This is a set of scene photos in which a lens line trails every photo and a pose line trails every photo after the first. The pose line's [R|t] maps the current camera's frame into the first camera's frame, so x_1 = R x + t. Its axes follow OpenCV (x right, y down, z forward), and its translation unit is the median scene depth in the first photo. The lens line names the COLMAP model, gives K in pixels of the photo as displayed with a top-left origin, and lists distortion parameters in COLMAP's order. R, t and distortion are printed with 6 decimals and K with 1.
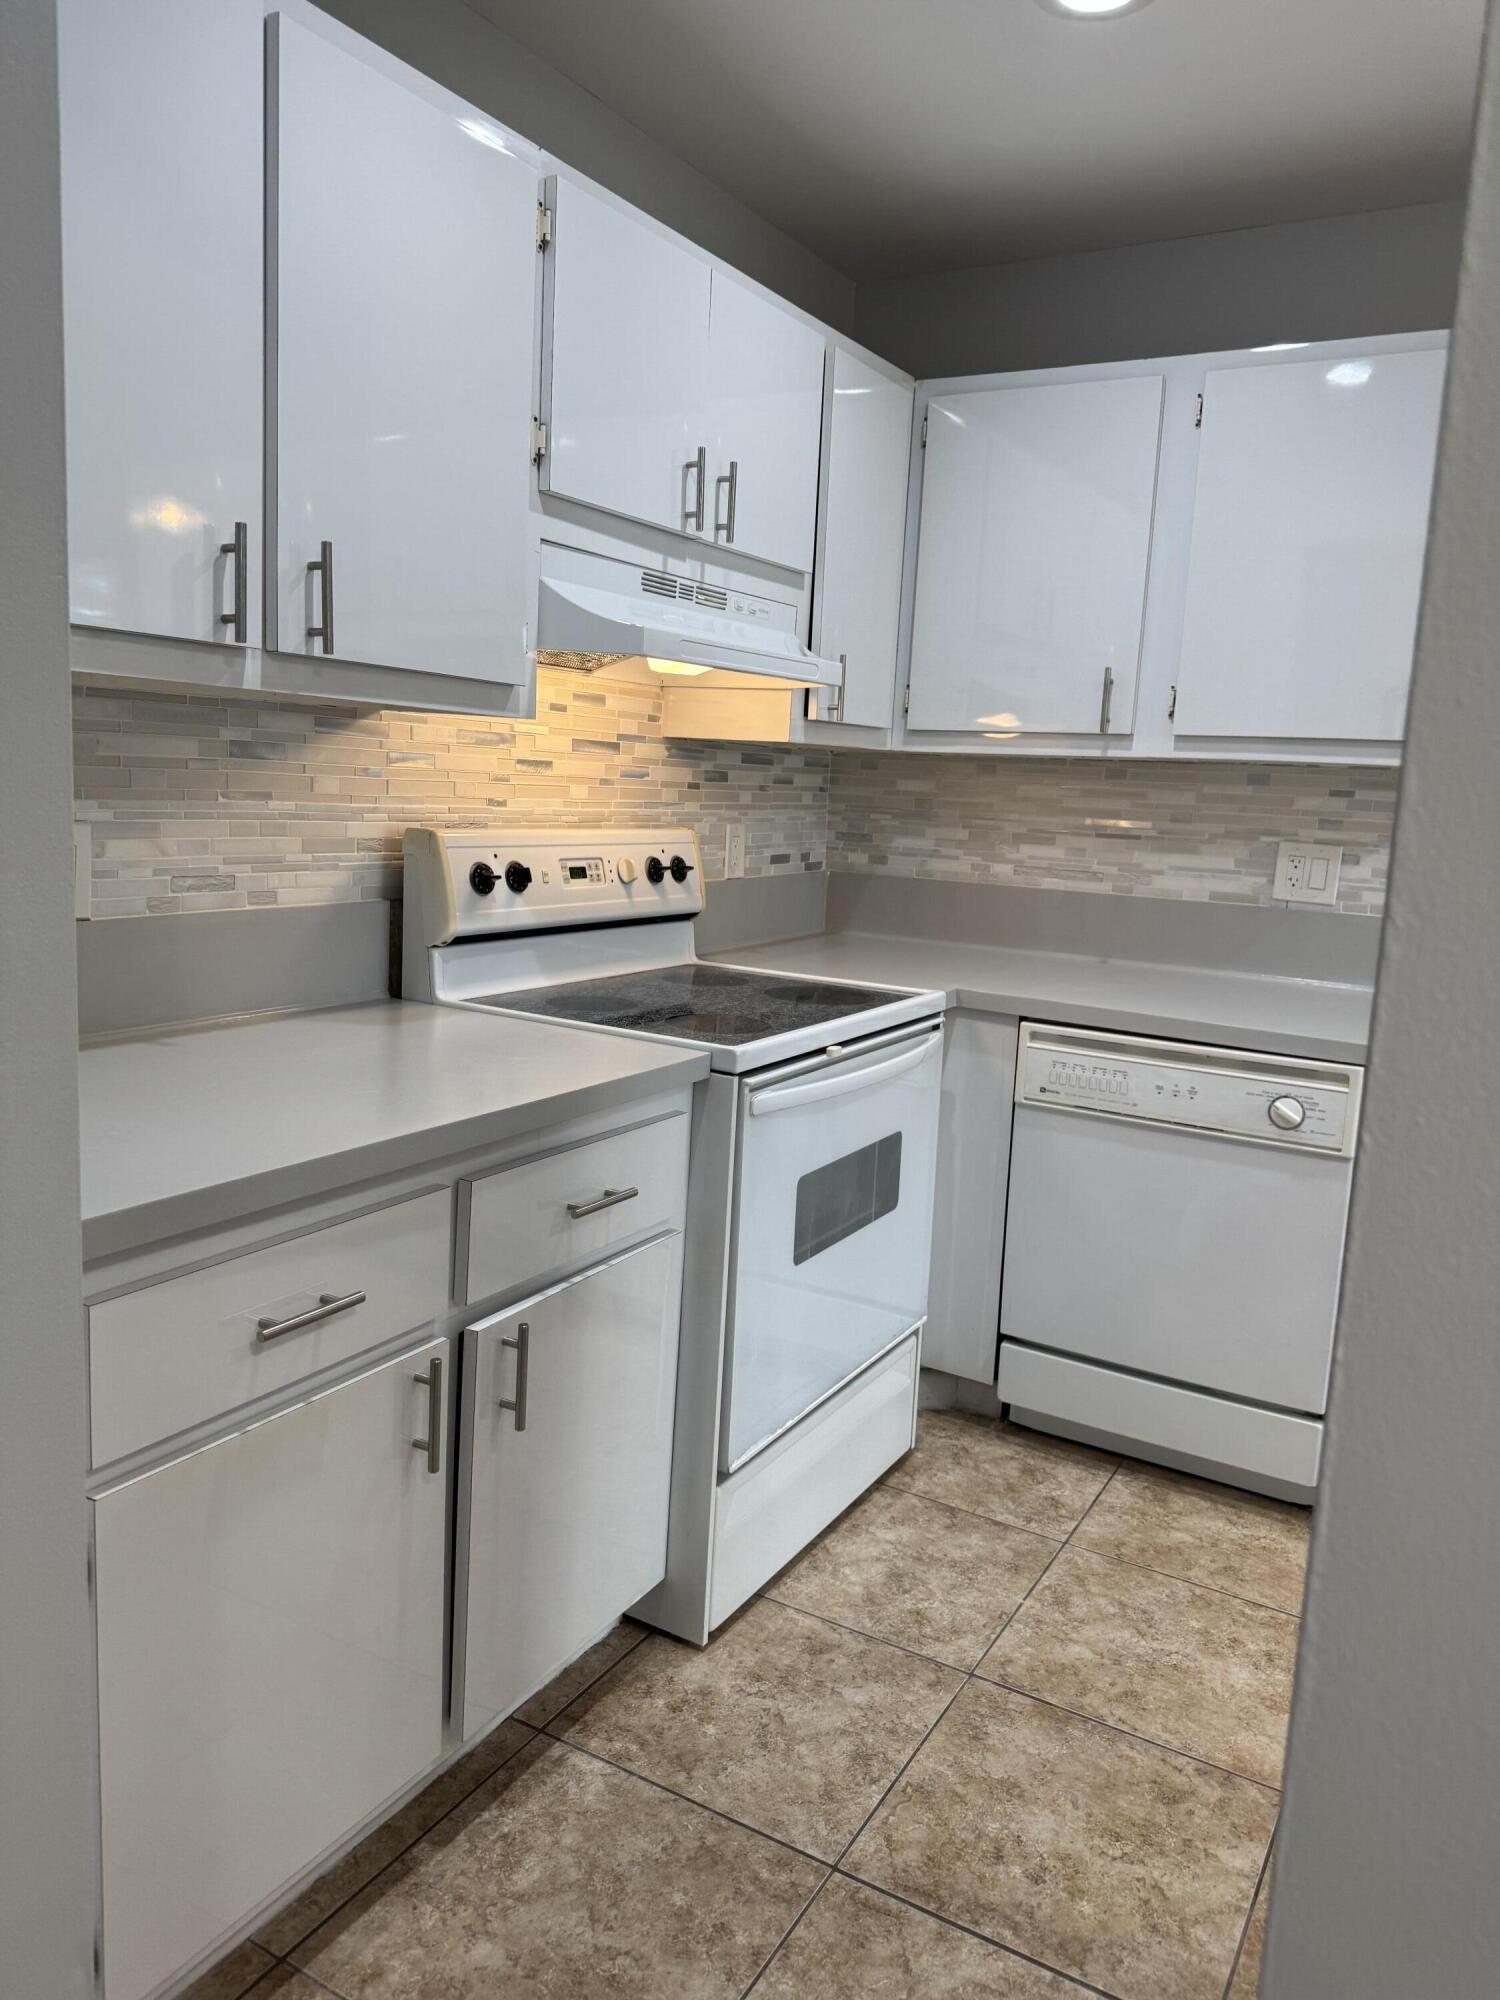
lens RADIAL K [[1419.4, 0, 750.0], [0, 1419.4, 985.7], [0, 0, 1]] dist [0.064075, -0.077817]
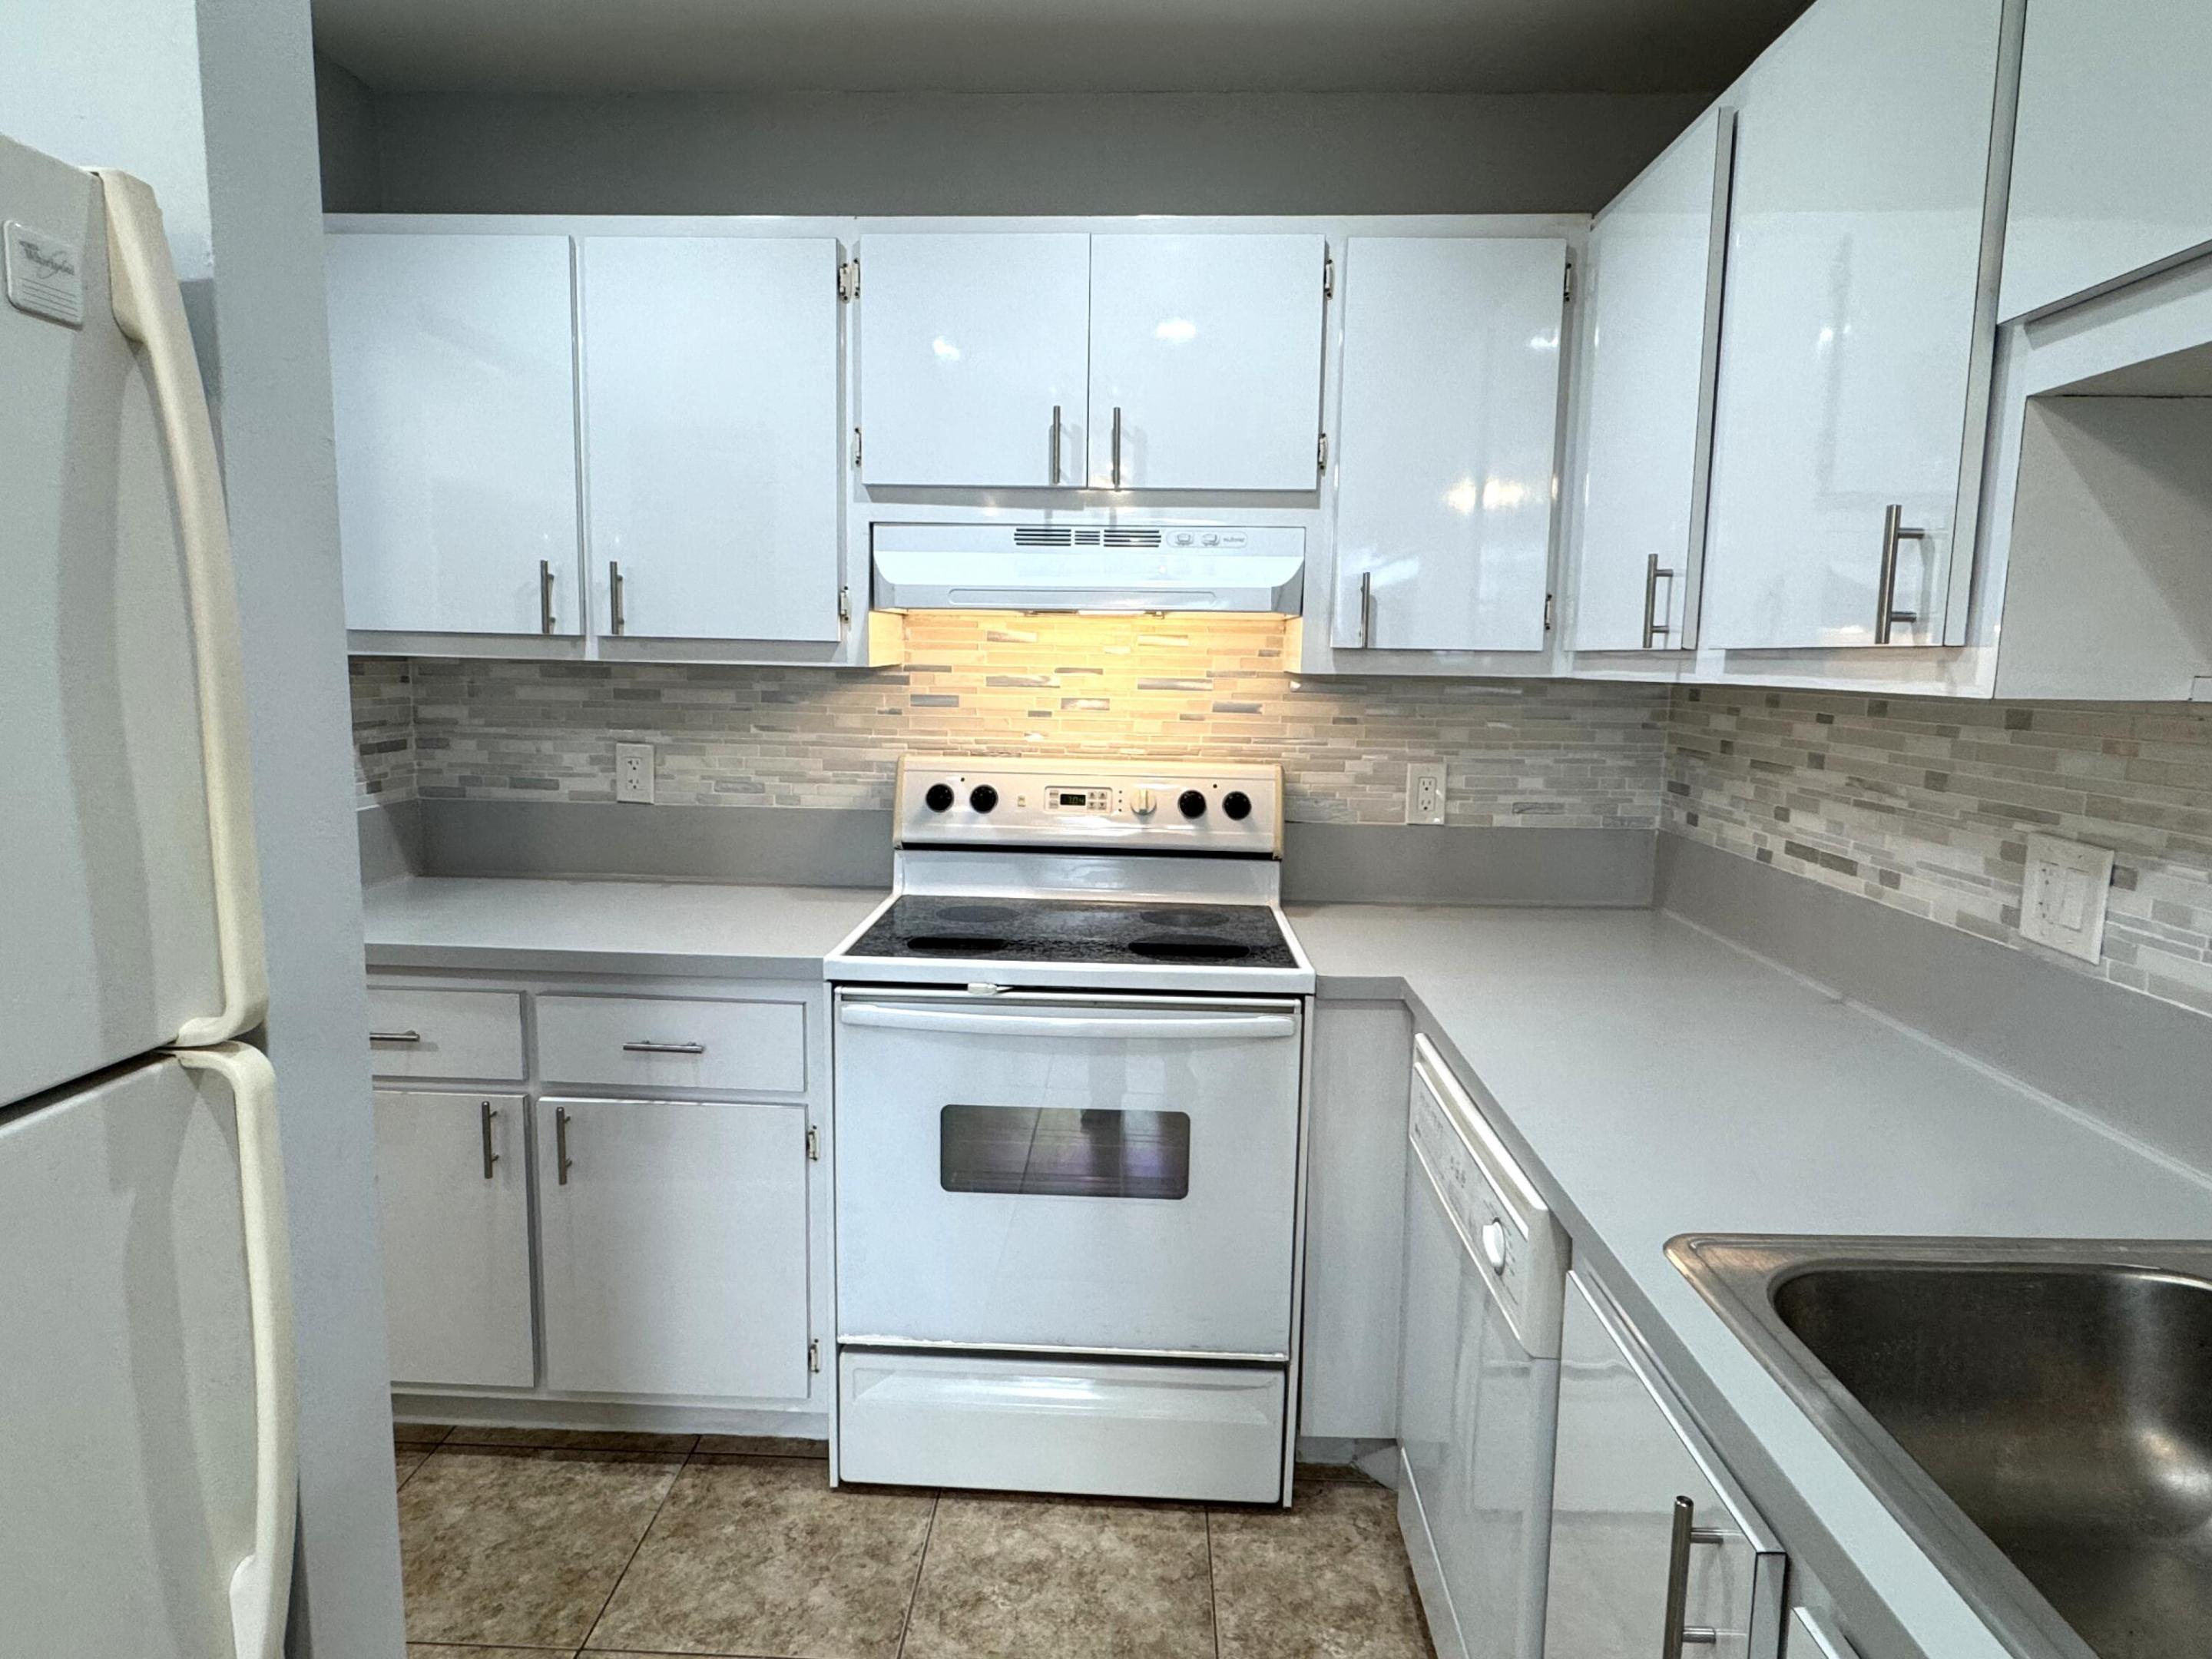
lens RADIAL K [[1270.2, 0, 1110.6], [0, 1270.2, 832.7], [0, 0, 1]] dist [-0.000332, -0.001312]
pose [[0.468277, 0.082617, -0.879711, 0.784150], [-0.124366, 0.991870, 0.026949, -0.087785], [0.874785, 0.096786, 0.474745, 0.582524]]
